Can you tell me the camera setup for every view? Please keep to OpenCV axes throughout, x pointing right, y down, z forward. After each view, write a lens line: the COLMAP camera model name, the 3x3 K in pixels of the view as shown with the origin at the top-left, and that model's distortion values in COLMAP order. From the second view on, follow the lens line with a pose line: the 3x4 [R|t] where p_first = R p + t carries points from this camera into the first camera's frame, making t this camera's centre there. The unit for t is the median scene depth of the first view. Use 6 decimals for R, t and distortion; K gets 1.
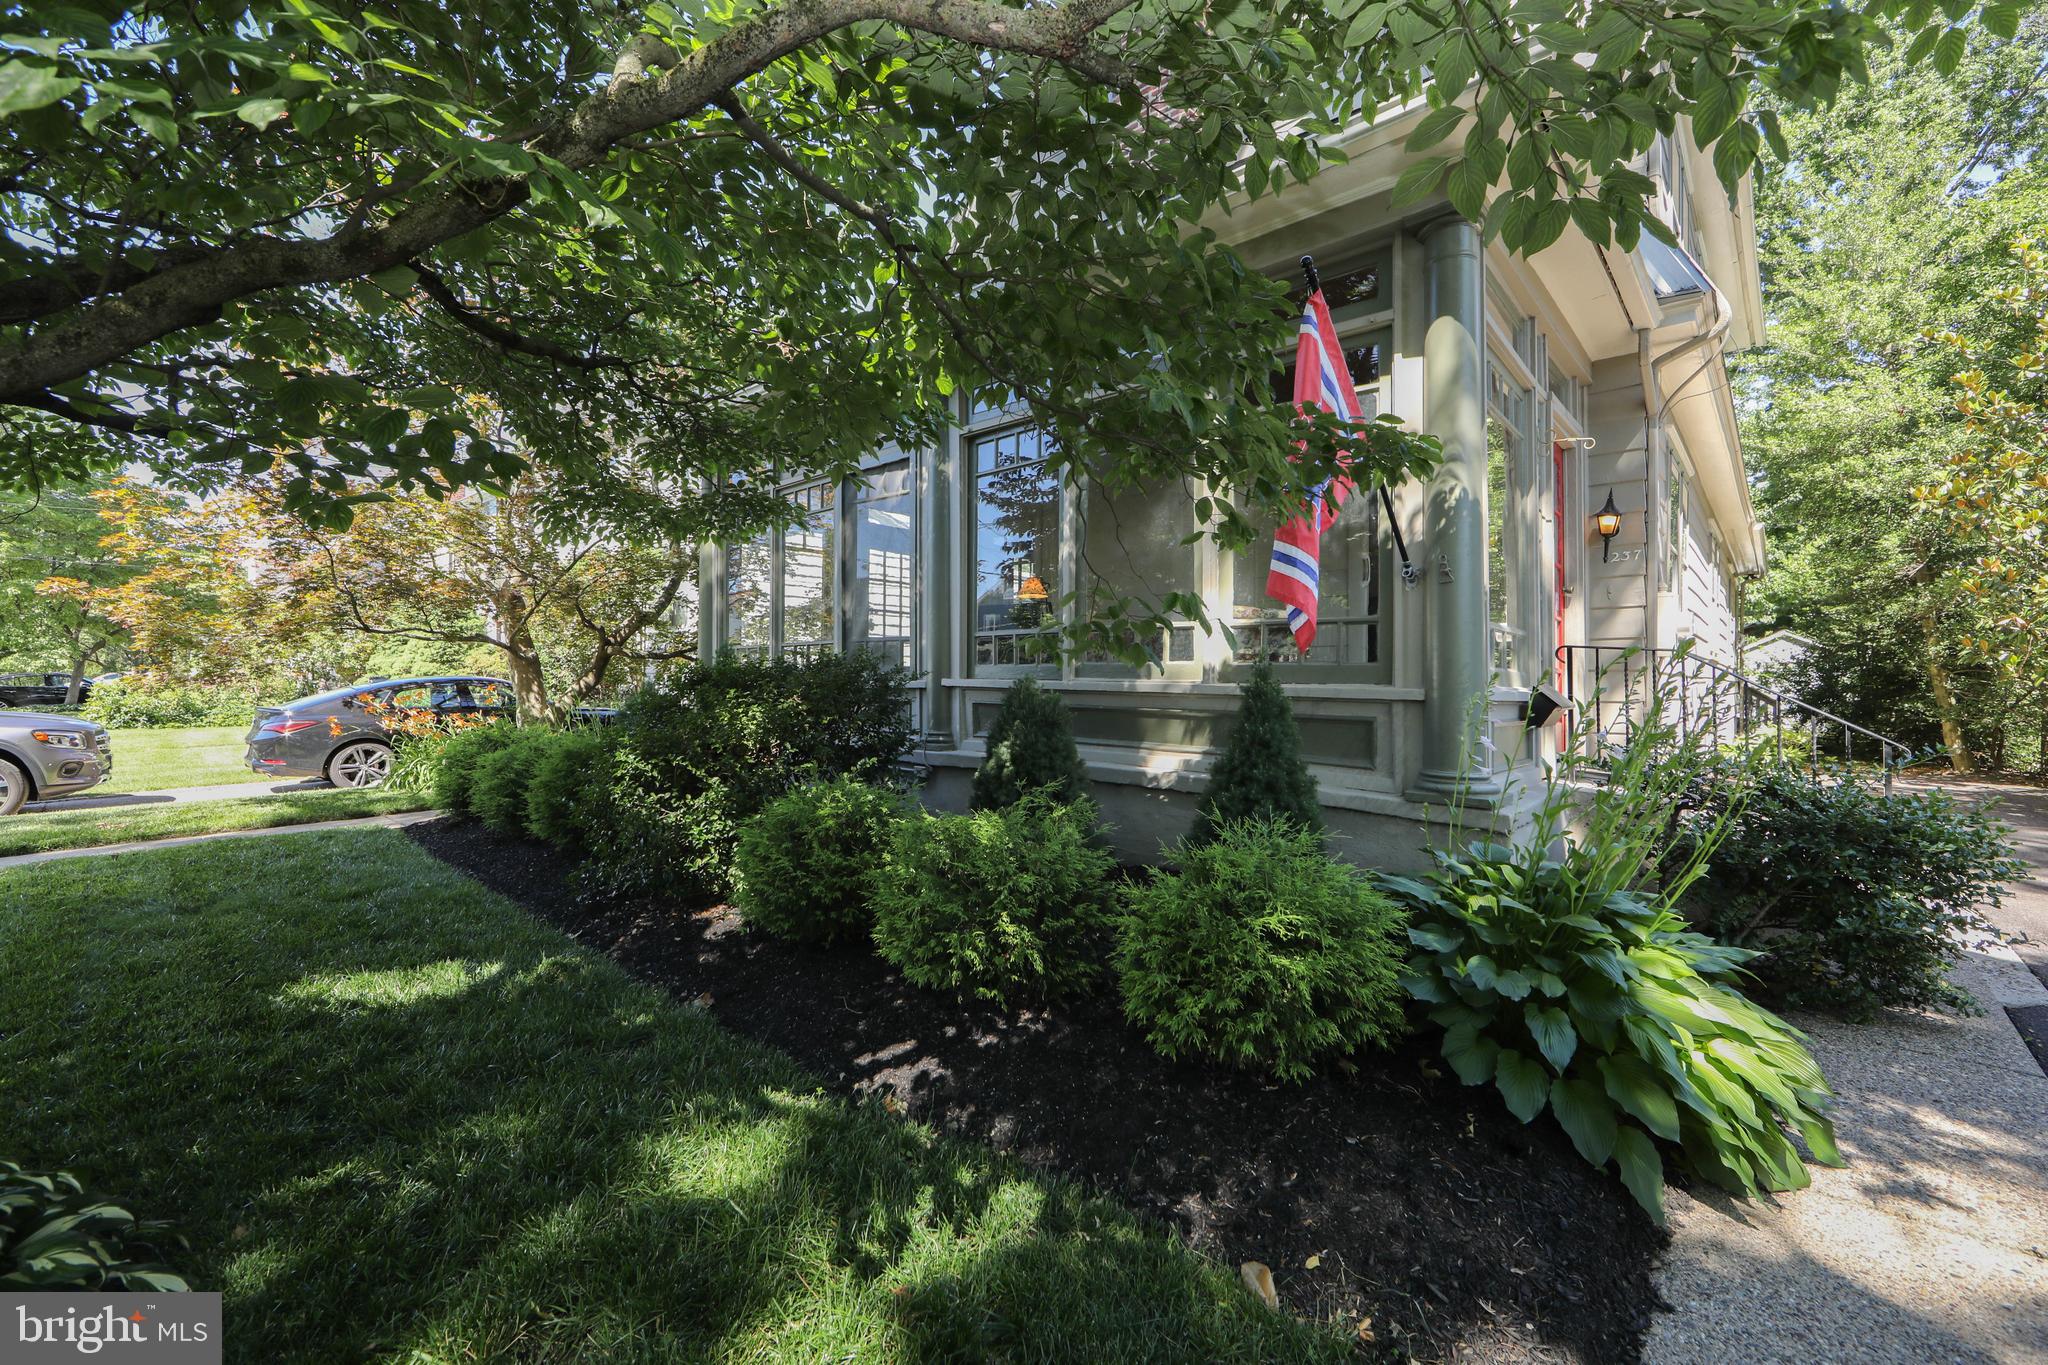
lens RADIAL K [[819.6, 0, 1009.4], [0, 819.6, 686.0], [0, 0, 1]] dist [-0.001745, -0.000195]
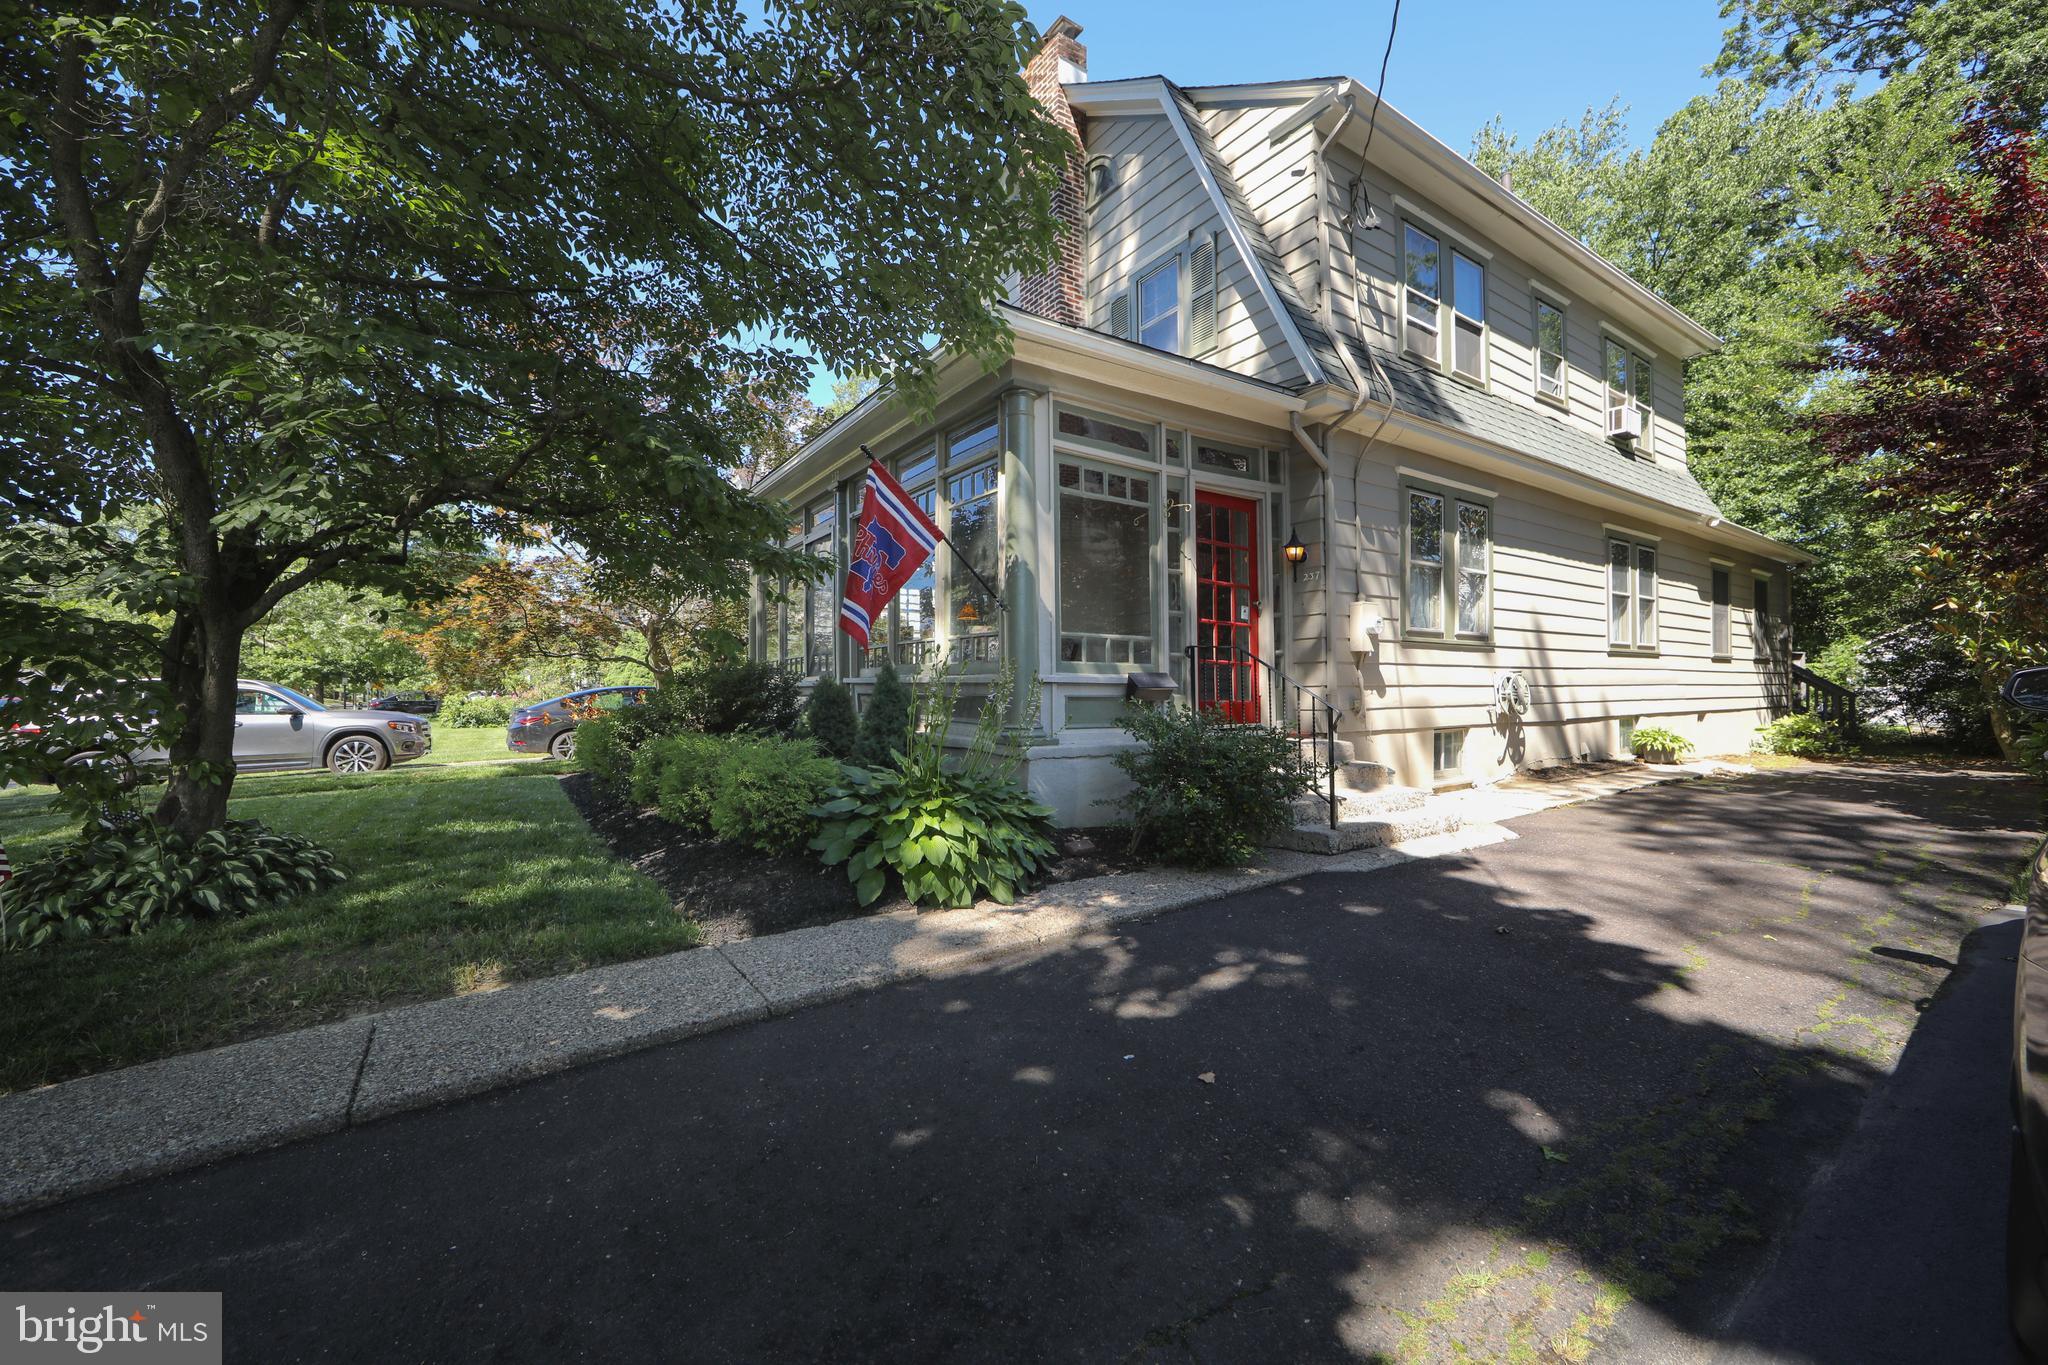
lens RADIAL K [[772.8, 0, 1013.1], [0, 772.8, 682.7], [0, 0, 1]] dist [-0.000536, 0.000062]
pose [[0.973072, -0.016931, -0.229881, 1.401163], [0.013356, 0.999765, -0.017099, 0.071418], [0.230116, 0.013568, 0.973069, -0.814020]]
